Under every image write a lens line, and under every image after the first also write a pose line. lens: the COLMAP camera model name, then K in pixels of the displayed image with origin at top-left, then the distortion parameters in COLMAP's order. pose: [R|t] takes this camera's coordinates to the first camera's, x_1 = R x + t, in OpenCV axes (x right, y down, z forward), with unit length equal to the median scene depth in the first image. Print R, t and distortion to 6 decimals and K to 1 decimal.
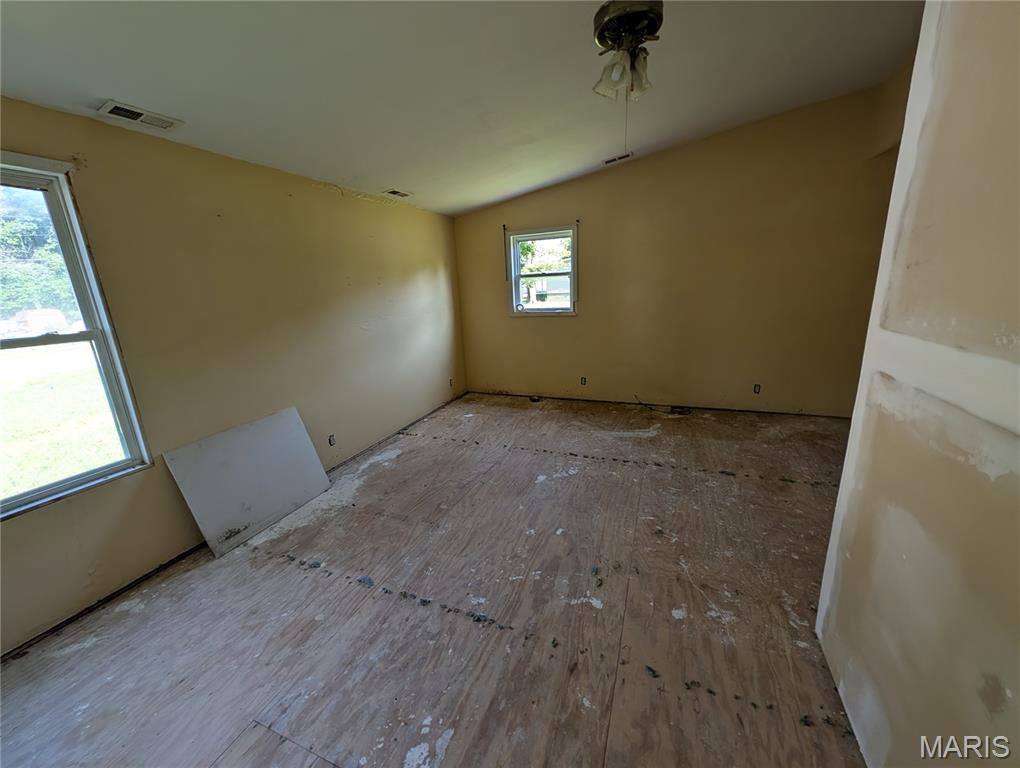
lens RADIAL K [[379.4, 0, 508.8], [0, 379.4, 379.2], [0, 0, 1]] dist [0.003925, -0.003051]
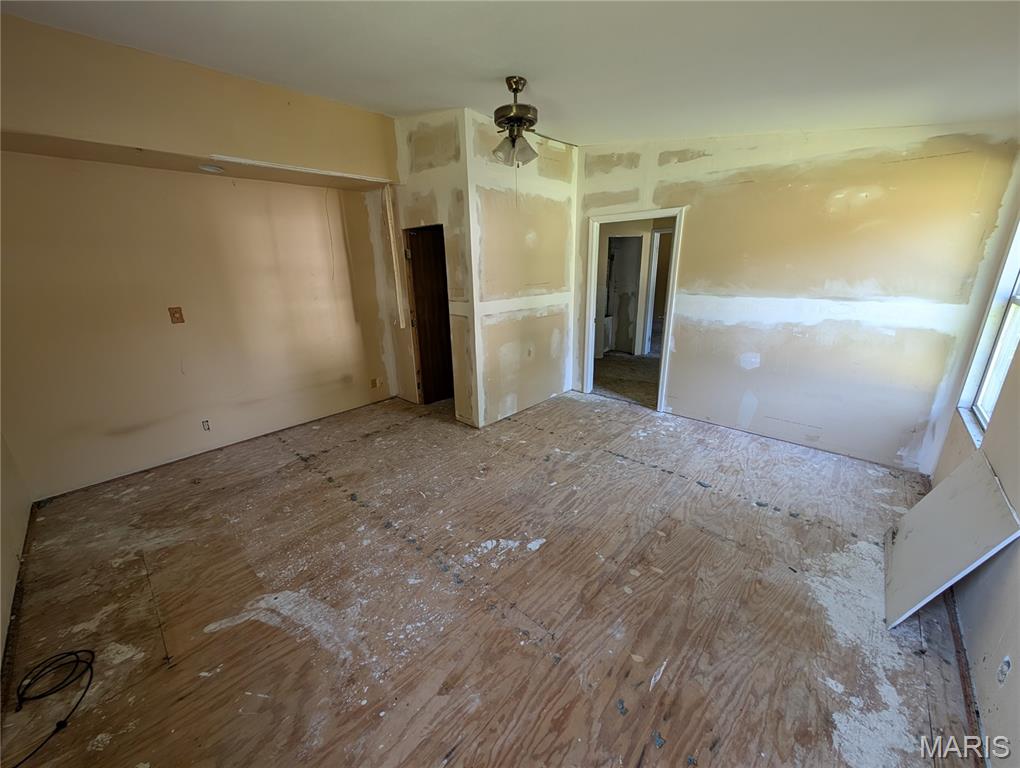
lens RADIAL K [[379.4, 0, 509.6], [0, 379.4, 382.8], [0, 0, 1]] dist [0.003925, -0.003051]
pose [[-0.933948, -0.033628, 0.355822, -0.136729], [0.153793, 0.860869, 0.485028, -0.427255], [-0.322627, 0.507715, -0.798835, 1.553756]]
